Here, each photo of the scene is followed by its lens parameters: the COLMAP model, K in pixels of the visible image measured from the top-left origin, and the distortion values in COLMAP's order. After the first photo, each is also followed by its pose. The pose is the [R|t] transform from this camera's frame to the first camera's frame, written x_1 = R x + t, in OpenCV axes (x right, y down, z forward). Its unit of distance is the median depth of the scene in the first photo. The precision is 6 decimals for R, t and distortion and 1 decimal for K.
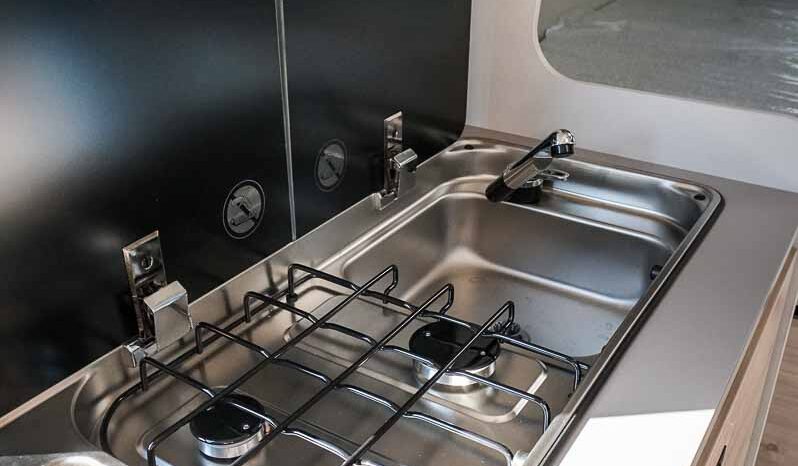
lens RADIAL K [[826.9, 0, 398.5], [0, 826.9, 248.6], [0, 0, 1]] dist [0.000757, 0.032472]
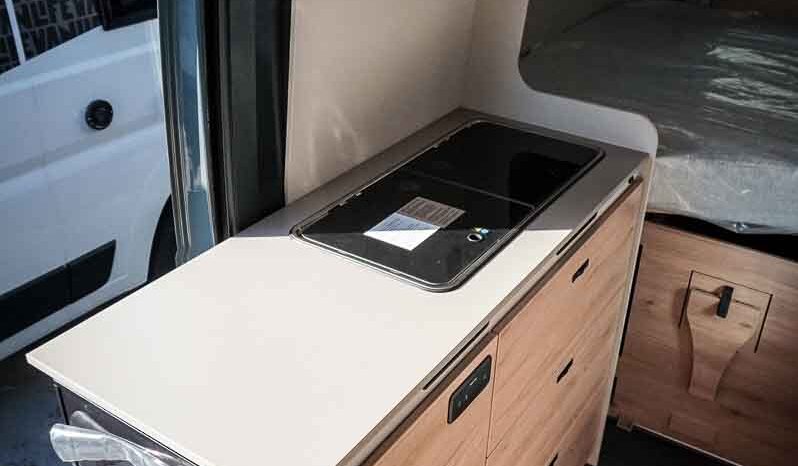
lens RADIAL K [[826.9, 0, 398.5], [0, 826.9, 248.6], [0, 0, 1]] dist [0.000757, 0.032472]
pose [[0.999568, 0.026870, -0.011902, -0.102427], [-0.026145, 0.998010, 0.057387, 0.081801], [0.013421, -0.057051, 0.998281, -1.177817]]
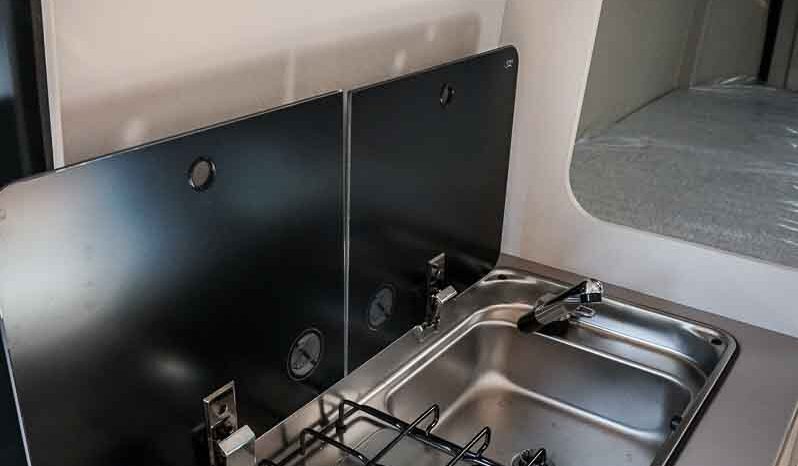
lens RADIAL K [[826.9, 0, 398.5], [0, 826.9, 248.6], [0, 0, 1]] dist [0.000757, 0.032472]
pose [[0.999114, 0.038886, -0.016124, -0.039062], [-0.039816, 0.997280, -0.062033, -0.099607], [0.013668, 0.062620, 0.997944, -0.093516]]
